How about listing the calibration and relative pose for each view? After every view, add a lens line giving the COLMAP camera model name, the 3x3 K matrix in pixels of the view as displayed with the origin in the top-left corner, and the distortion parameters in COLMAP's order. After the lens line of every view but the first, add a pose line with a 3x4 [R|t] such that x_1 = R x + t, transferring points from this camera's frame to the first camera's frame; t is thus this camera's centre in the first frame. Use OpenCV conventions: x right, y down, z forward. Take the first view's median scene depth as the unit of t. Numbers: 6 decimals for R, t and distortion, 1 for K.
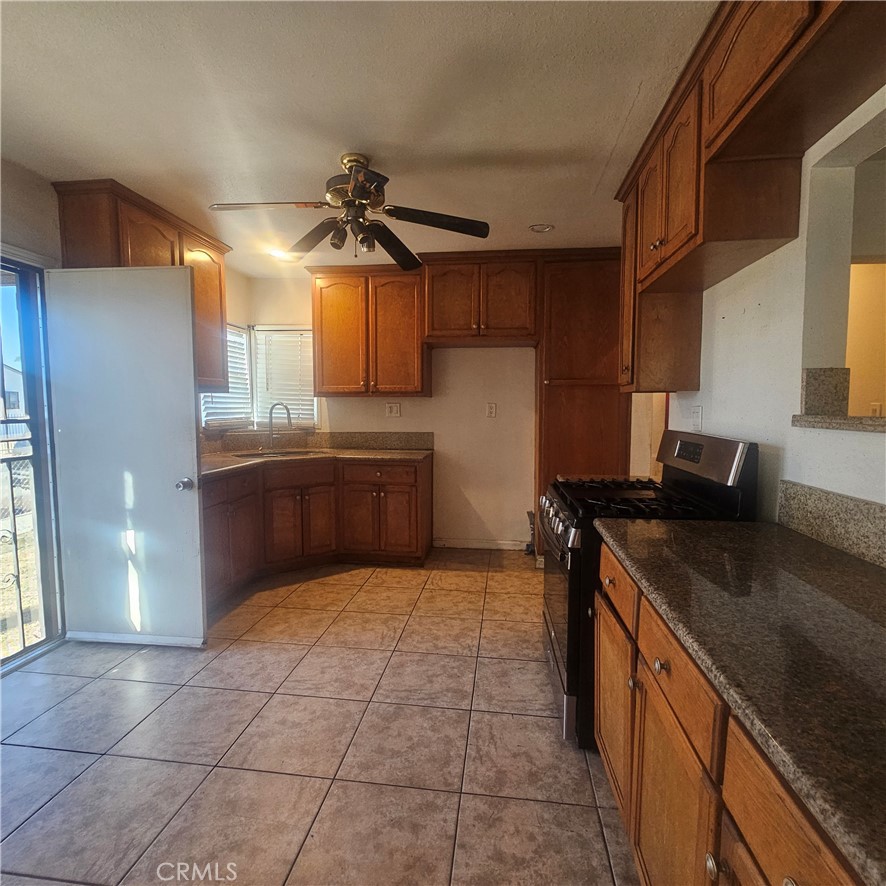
lens RADIAL K [[484.5, 0, 445.0], [0, 484.5, 445.1], [0, 0, 1]] dist [-0.002569, -0.000808]
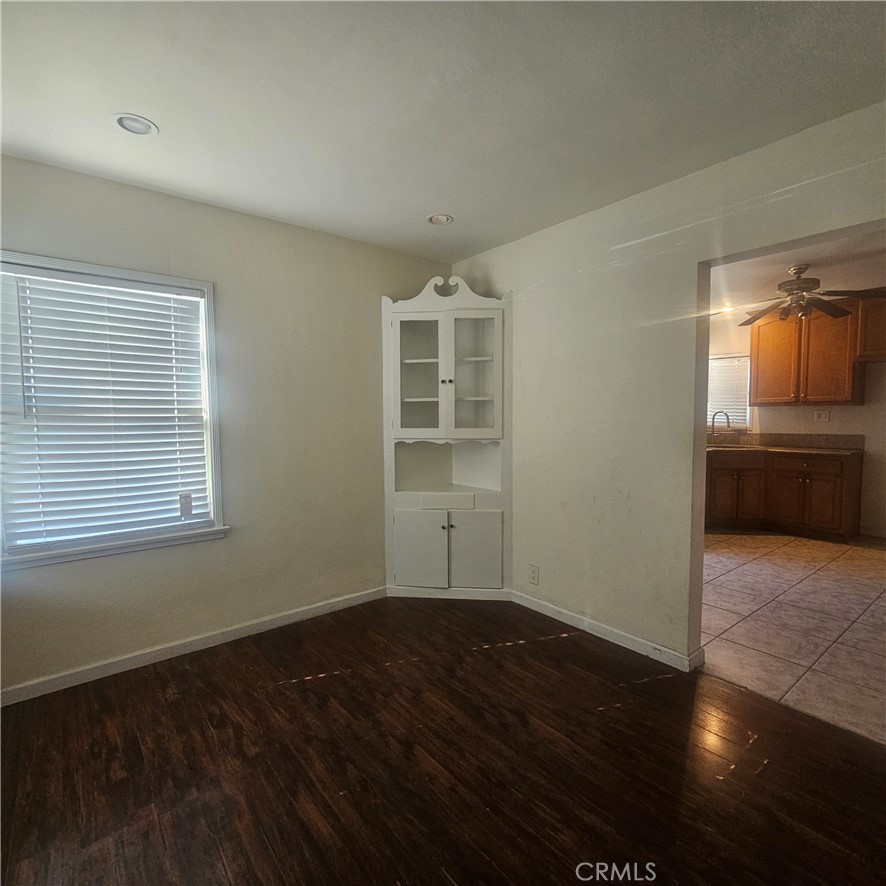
lens RADIAL K [[484.5, 0, 443.9], [0, 484.5, 444.4], [0, 0, 1]] dist [-0.002569, -0.000808]
pose [[0.715796, 0.036678, -0.697346, 0.072887], [-0.048232, 0.998832, 0.003027, 0.047208], [0.696642, 0.031468, 0.716728, -0.613694]]
